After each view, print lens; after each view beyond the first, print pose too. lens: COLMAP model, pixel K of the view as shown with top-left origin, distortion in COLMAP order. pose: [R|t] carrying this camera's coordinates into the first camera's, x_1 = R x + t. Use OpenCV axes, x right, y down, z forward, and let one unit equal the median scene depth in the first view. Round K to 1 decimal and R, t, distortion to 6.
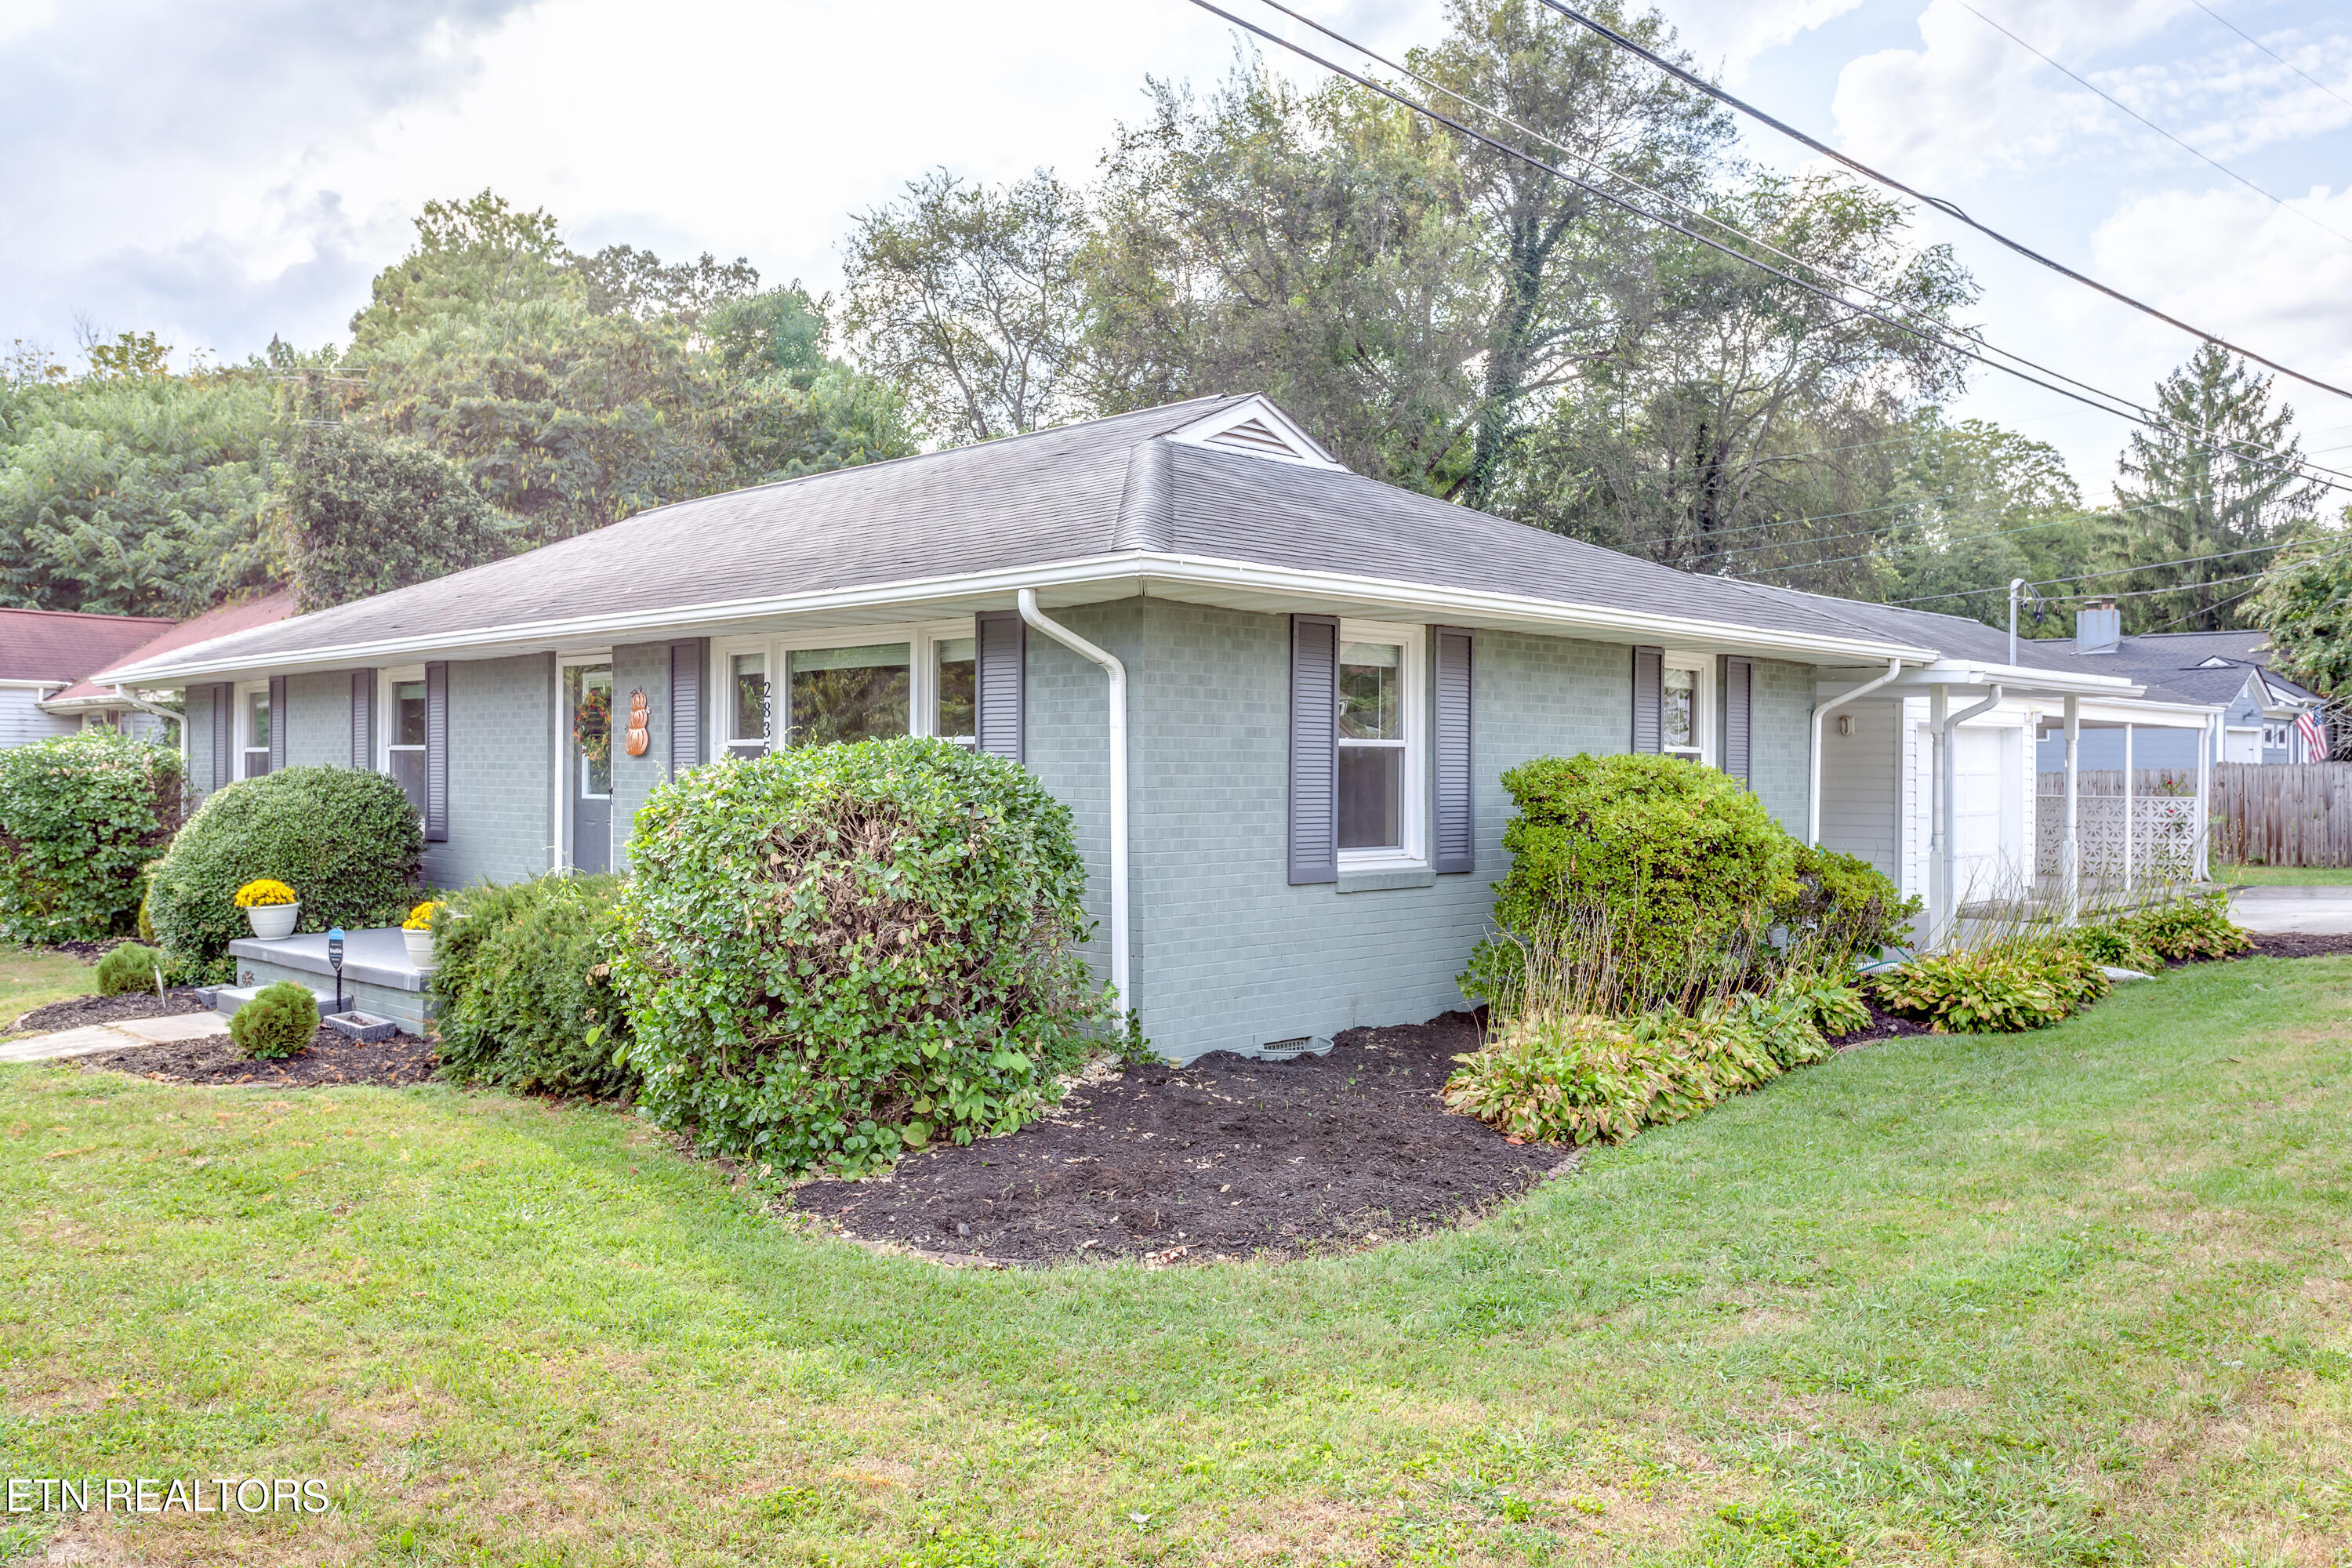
lens RADIAL K [[1868.0, 0, 1166.7], [0, 1868.0, 782.5], [0, 0, 1]] dist [0.000127, 0.011993]
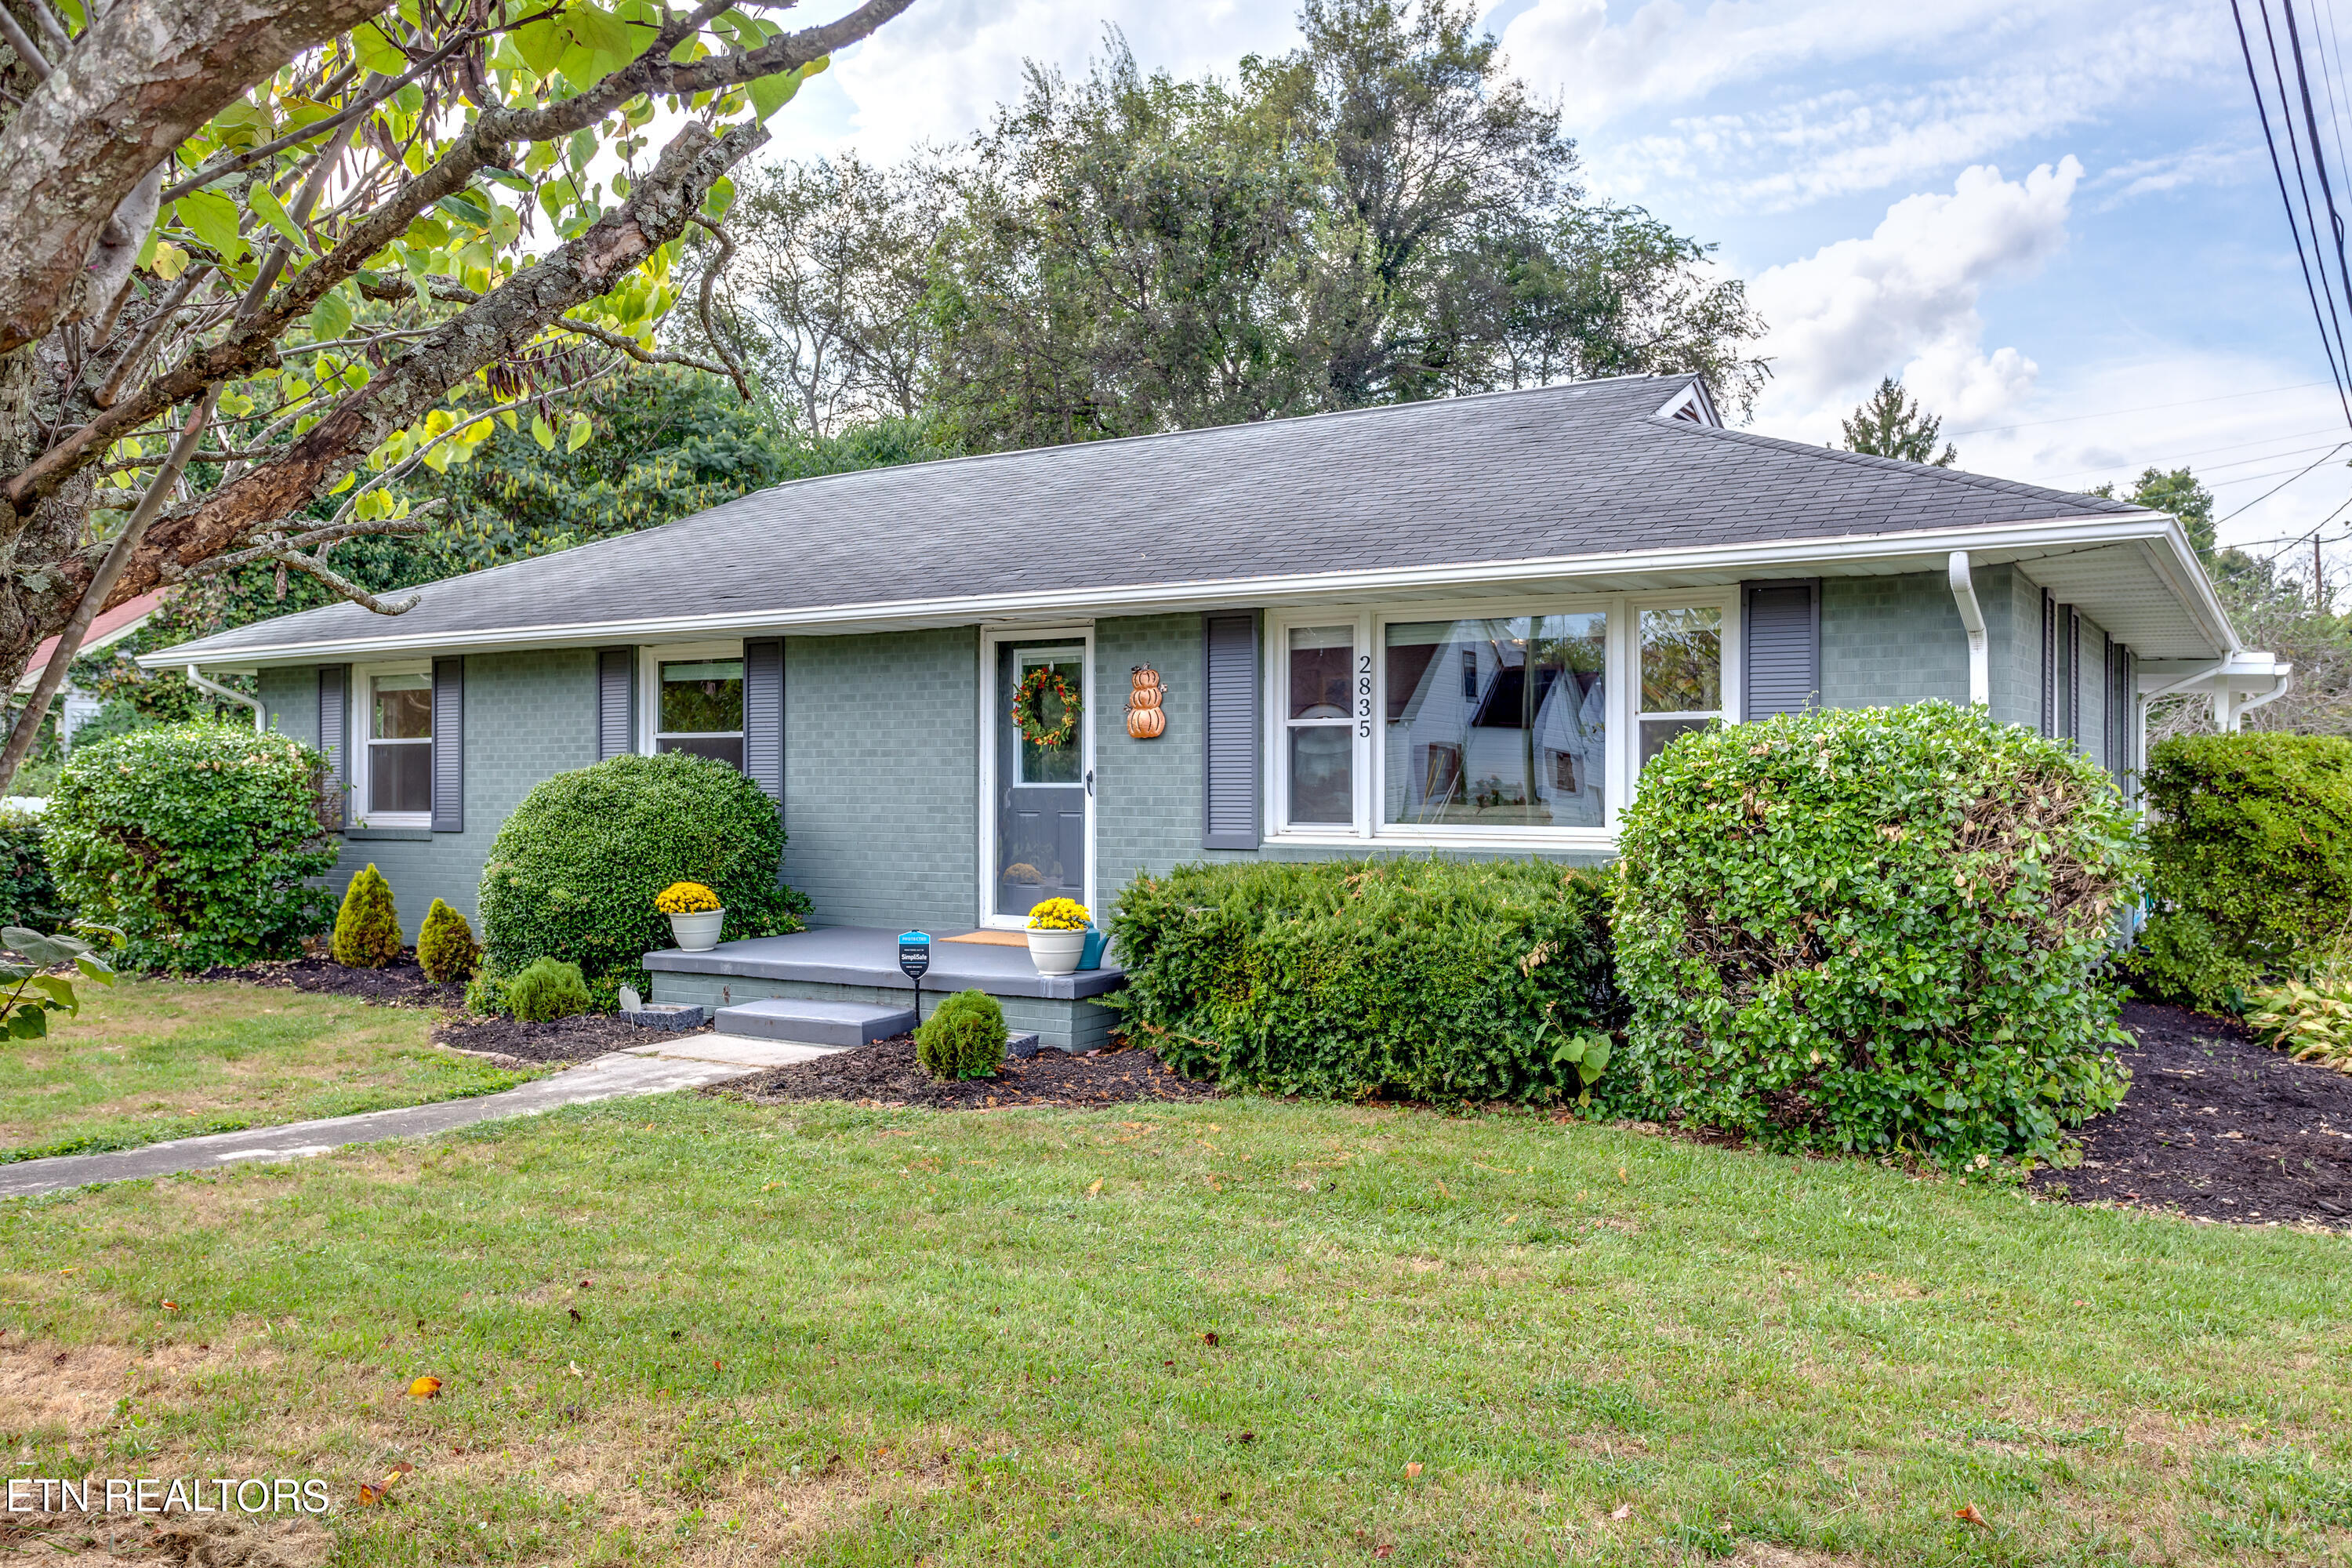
lens RADIAL K [[1868.0, 0, 1173.4], [0, 1868.0, 791.1], [0, 0, 1]] dist [0.000127, 0.011993]
pose [[0.974113, -0.005070, 0.226004, -0.138919], [0.005475, 0.999984, -0.001165, 0.003573], [-0.225995, 0.002372, 0.974126, 0.032128]]
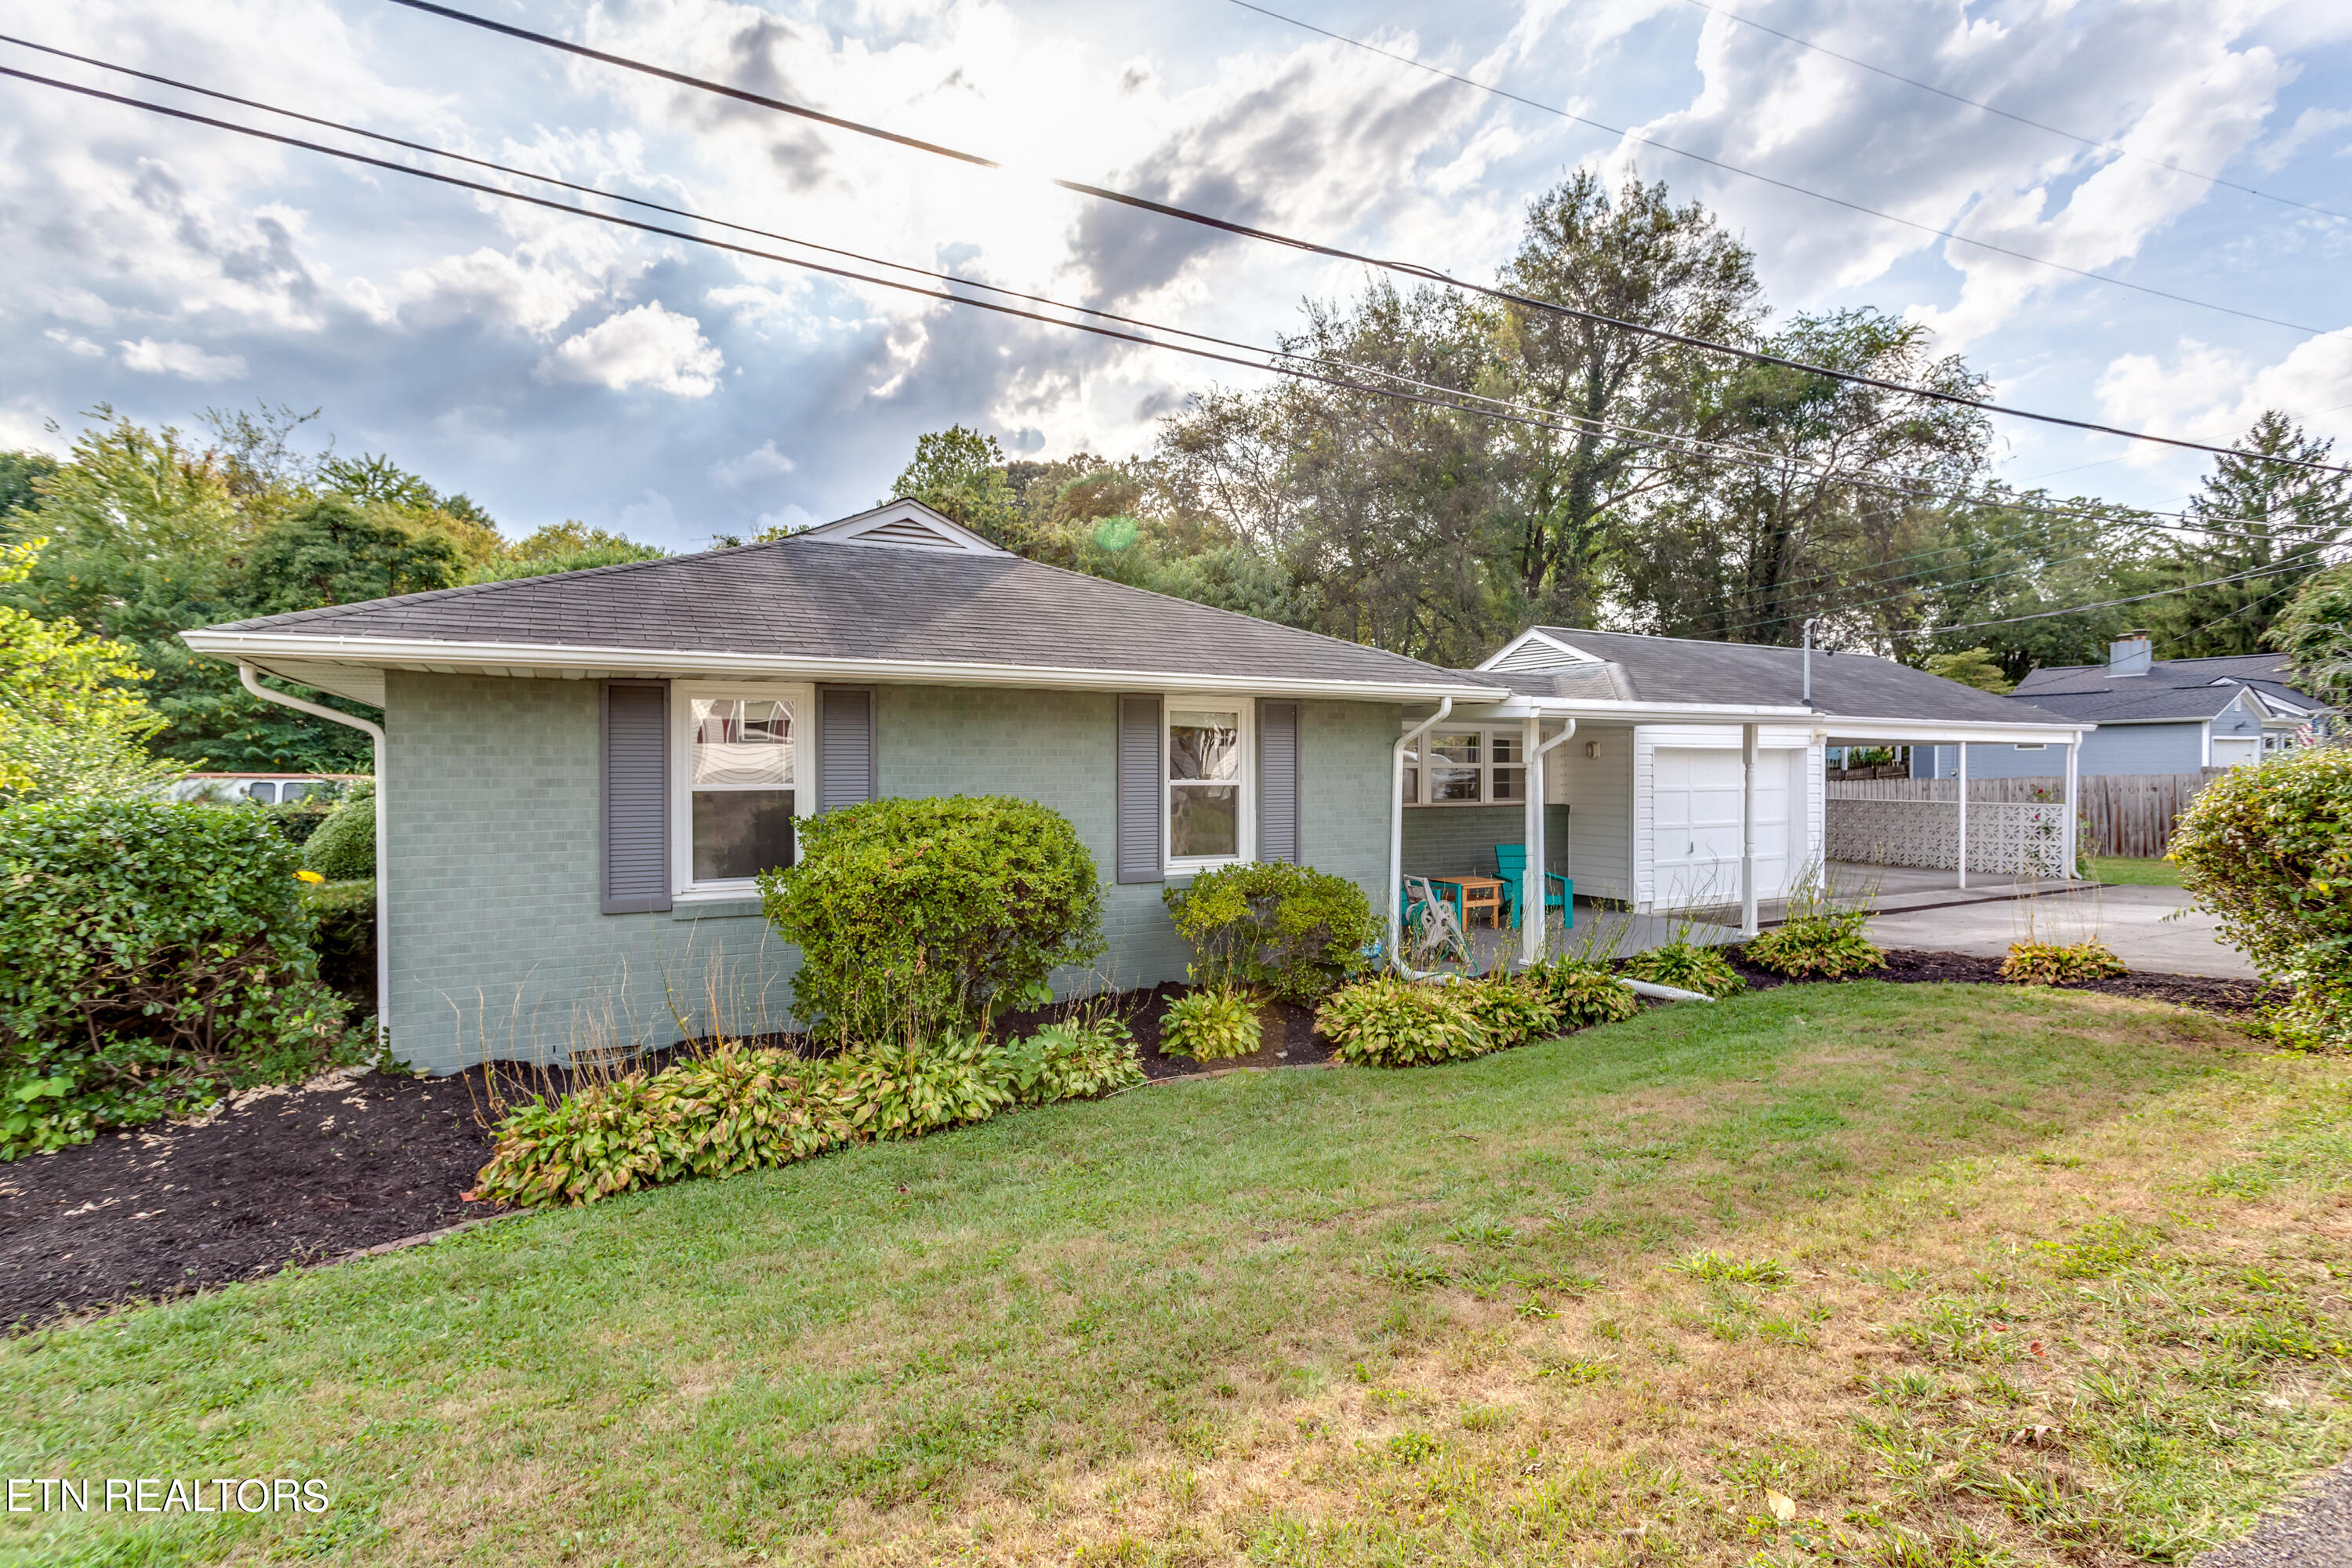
lens RADIAL K [[1143.1, 0, 1198.5], [0, 1143.1, 779.8], [0, 0, 1]] dist [0.002782, 0.000530]
pose [[0.954558, -0.002828, -0.298010, 0.158346], [0.004155, 0.999984, 0.003820, -0.007381], [0.297995, -0.004885, 0.954555, 0.111741]]
